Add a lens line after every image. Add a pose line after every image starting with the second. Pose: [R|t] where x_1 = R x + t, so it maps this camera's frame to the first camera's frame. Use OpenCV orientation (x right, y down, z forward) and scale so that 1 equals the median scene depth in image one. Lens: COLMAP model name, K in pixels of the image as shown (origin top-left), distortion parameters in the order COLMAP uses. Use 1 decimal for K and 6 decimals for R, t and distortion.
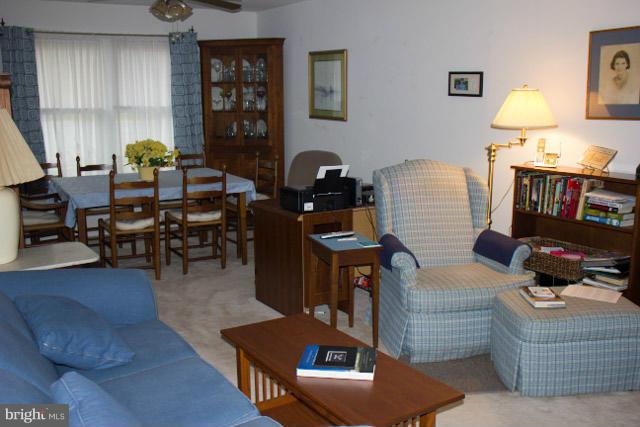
lens RADIAL K [[658.4, 0, 320.0], [0, 658.4, 213.5], [0, 0, 1]] dist [-0.134408, 0.190862]
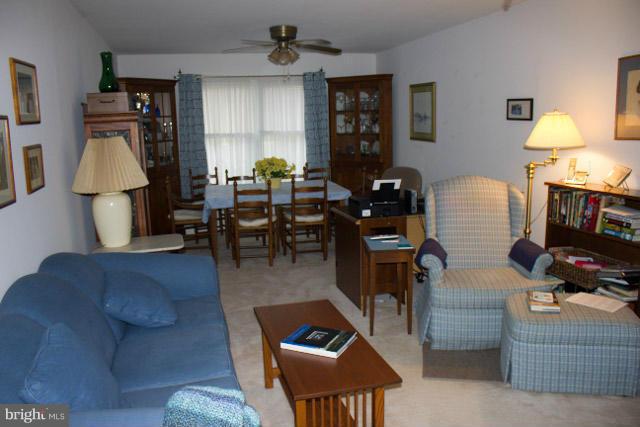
lens RADIAL K [[537.5, 0, 320.0], [0, 537.5, 213.5], [0, 0, 1]] dist [-0.167387, 0.178548]
pose [[0.953058, 0.031865, -0.301107, 0.191583], [-0.033386, 0.999443, 0.000095, -0.006604], [0.300942, 0.009962, 0.953590, 0.027979]]
